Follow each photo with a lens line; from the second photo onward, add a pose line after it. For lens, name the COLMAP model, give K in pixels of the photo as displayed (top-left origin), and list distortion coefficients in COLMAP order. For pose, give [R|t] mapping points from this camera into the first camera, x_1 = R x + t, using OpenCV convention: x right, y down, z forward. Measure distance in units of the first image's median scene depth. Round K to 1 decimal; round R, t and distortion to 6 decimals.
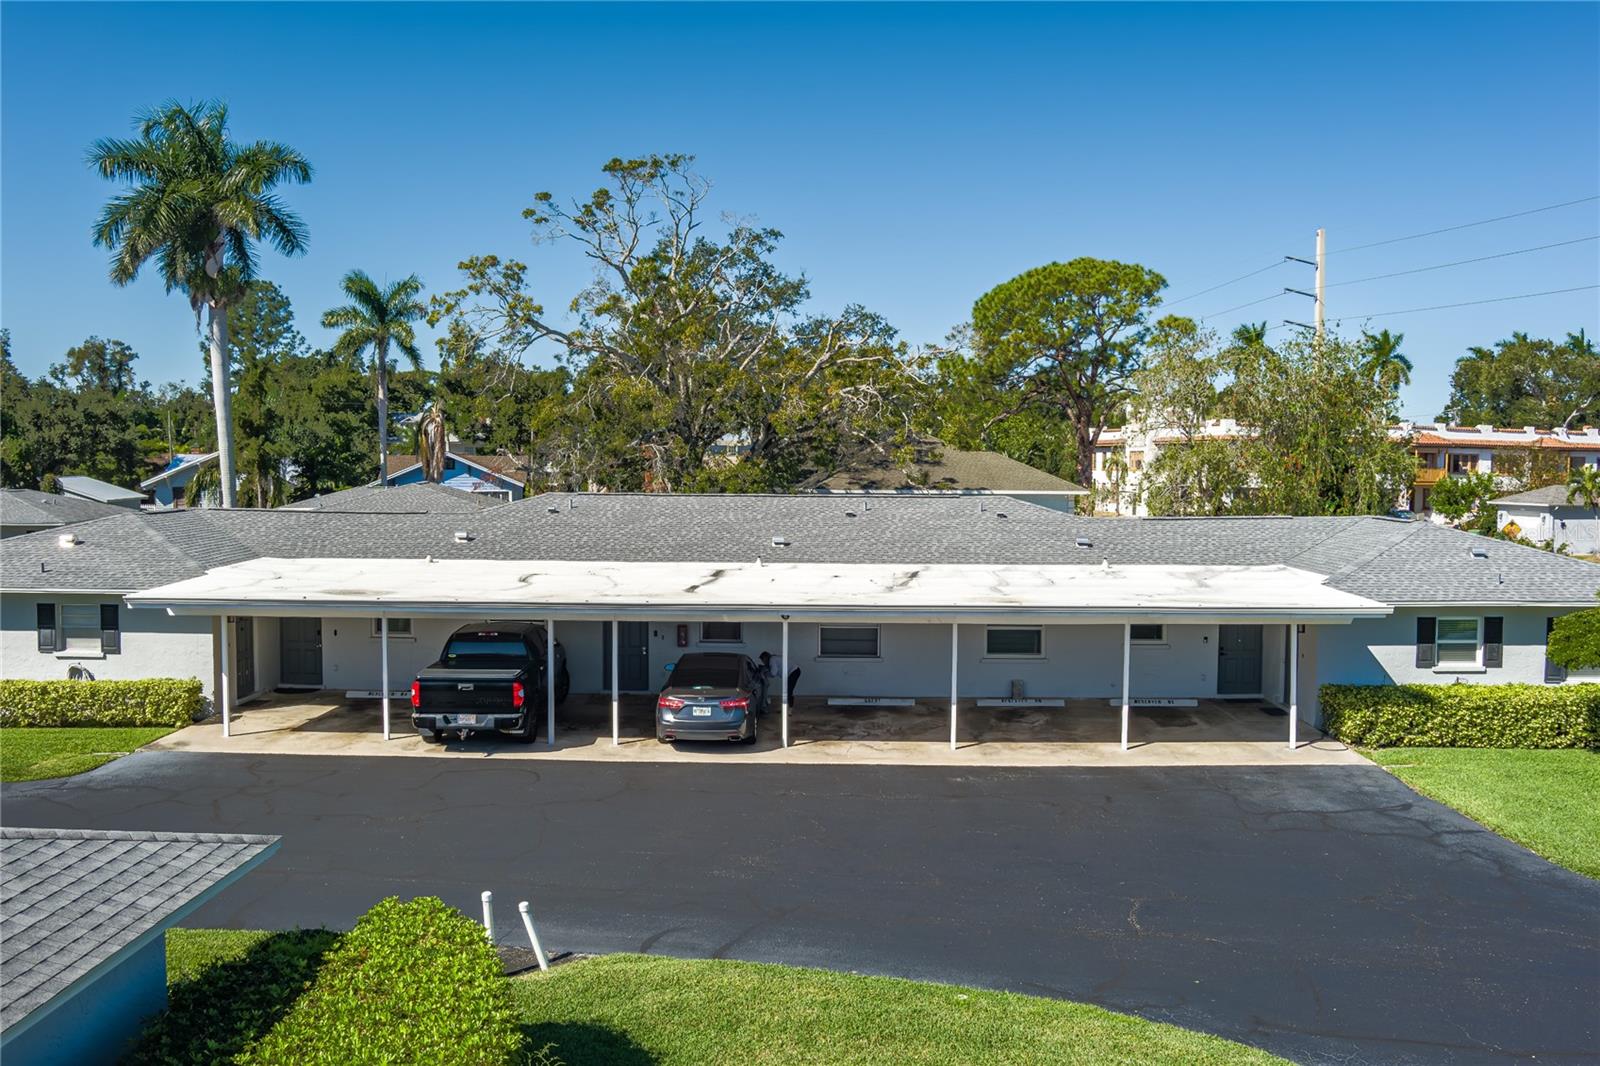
lens RADIAL K [[1287.9, 0, 798.8], [0, 1287.9, 530.0], [0, 0, 1]] dist [-0.071875, 0.023535]
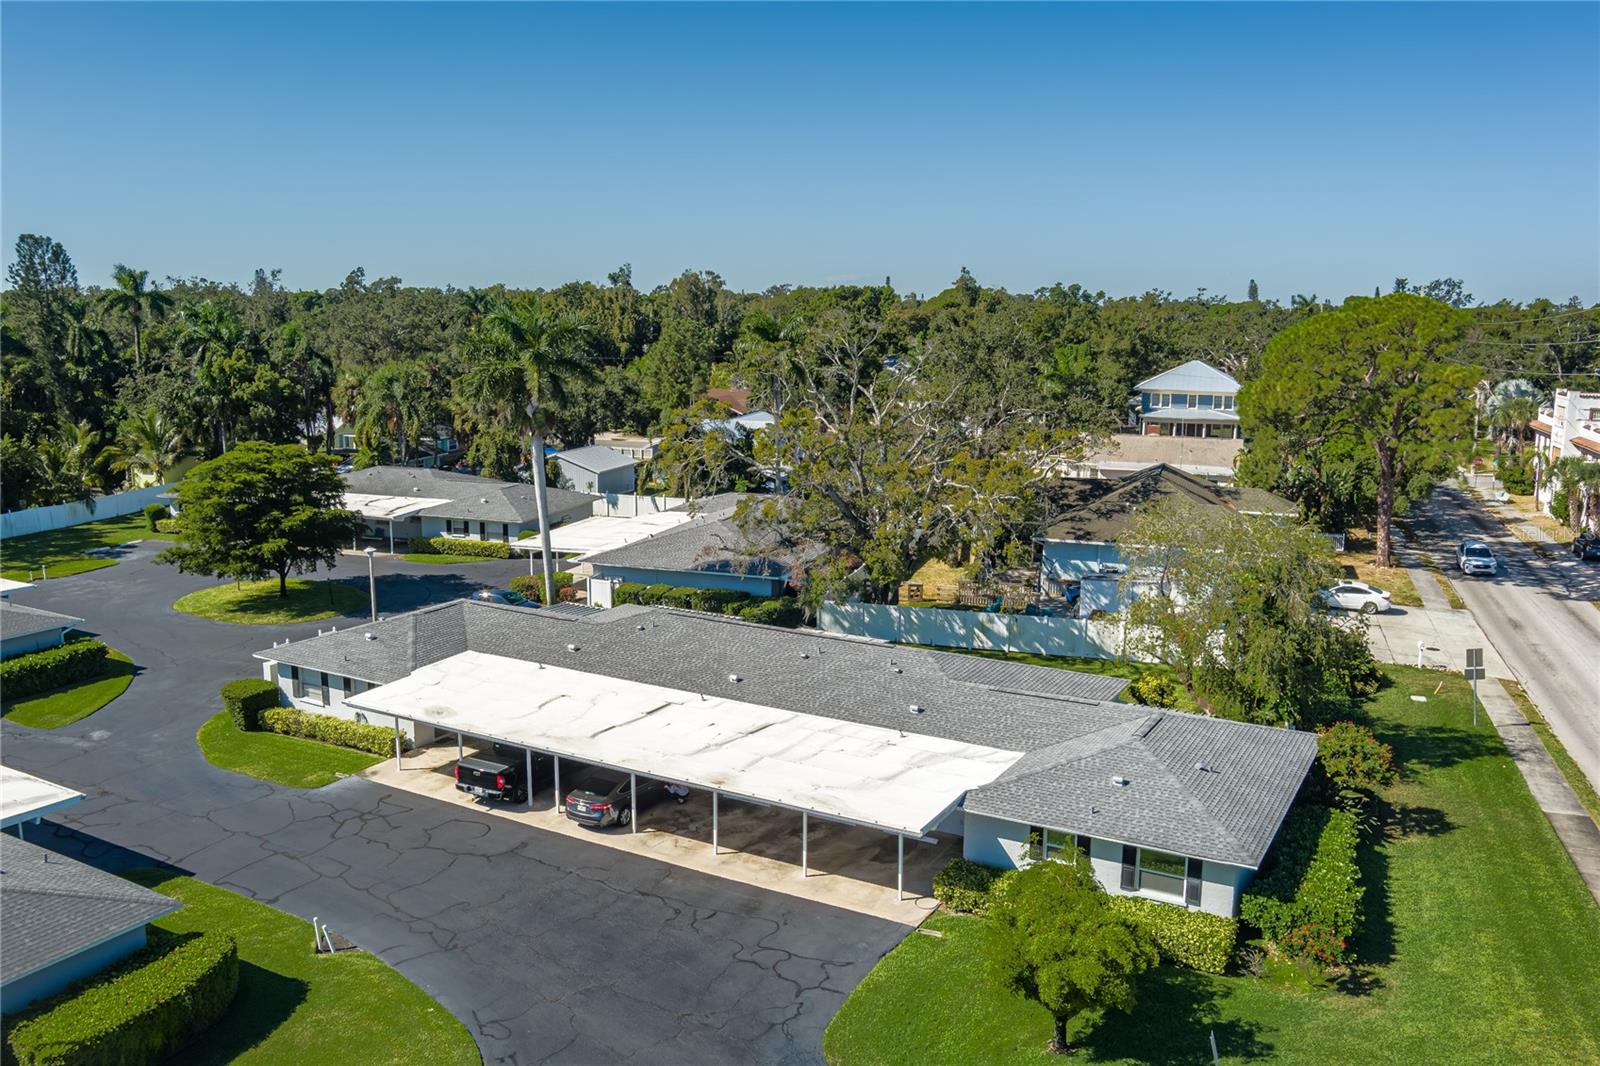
lens RADIAL K [[1287.9, 0, 800.0], [0, 1287.9, 534.3], [0, 0, 1]] dist [-0.071875, 0.023535]
pose [[0.881311, 0.083499, -0.465100, 0.961791], [-0.027829, 0.991727, 0.125310, -0.455145], [0.471716, -0.097493, 0.876344, -0.368577]]
